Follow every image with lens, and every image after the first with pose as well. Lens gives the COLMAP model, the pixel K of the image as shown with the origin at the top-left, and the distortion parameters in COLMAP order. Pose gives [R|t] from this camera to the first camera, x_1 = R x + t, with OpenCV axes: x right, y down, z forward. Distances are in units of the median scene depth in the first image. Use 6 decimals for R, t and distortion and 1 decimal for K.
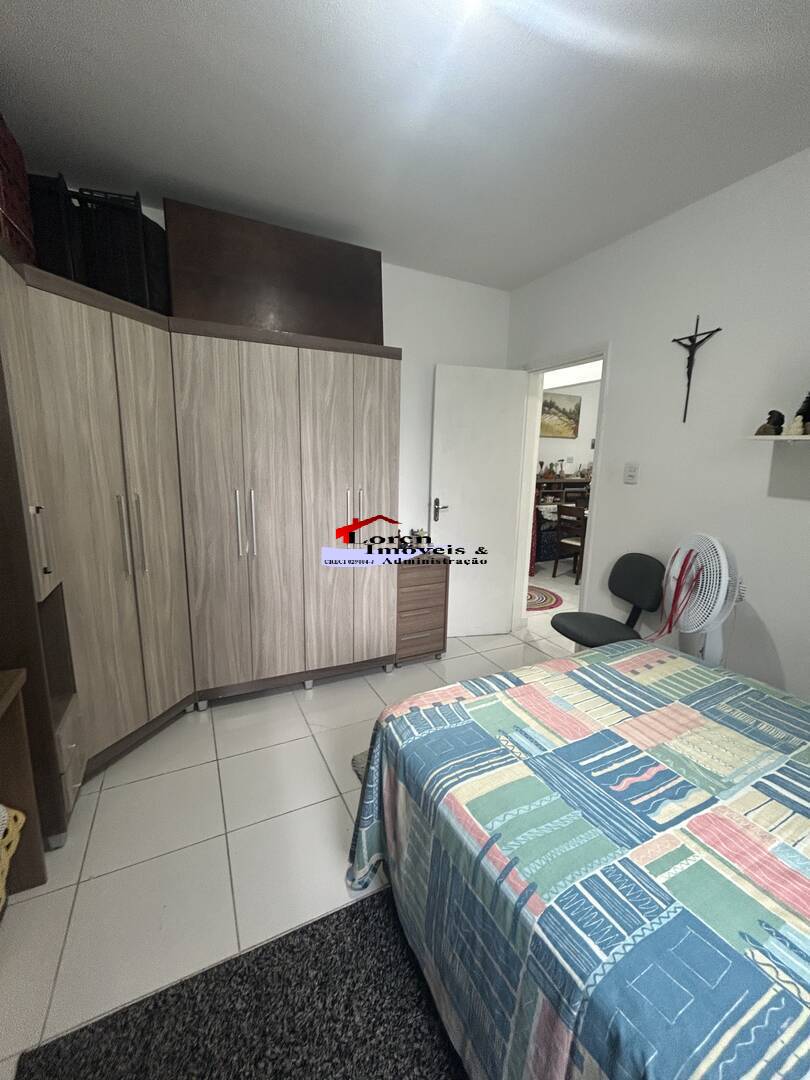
lens RADIAL K [[440.4, 0, 405.3], [0, 440.4, 541.4], [0, 0, 1]] dist [0.002081, 0.001146]
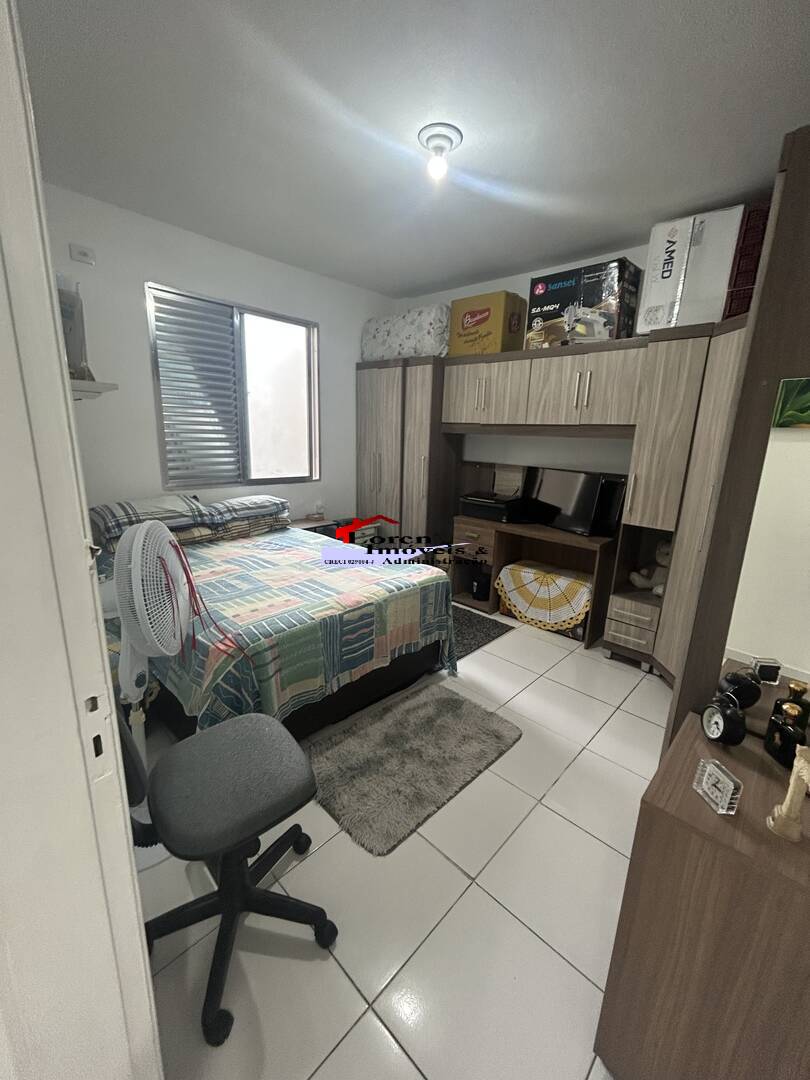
lens RADIAL K [[440.4, 0, 404.6], [0, 440.4, 538.9], [0, 0, 1]] dist [0.002081, 0.001146]
pose [[-0.940065, 0.027801, -0.339859, 0.116346], [-0.113065, 0.914876, 0.387580, -0.069517], [0.321704, 0.402776, -0.856900, 0.388065]]
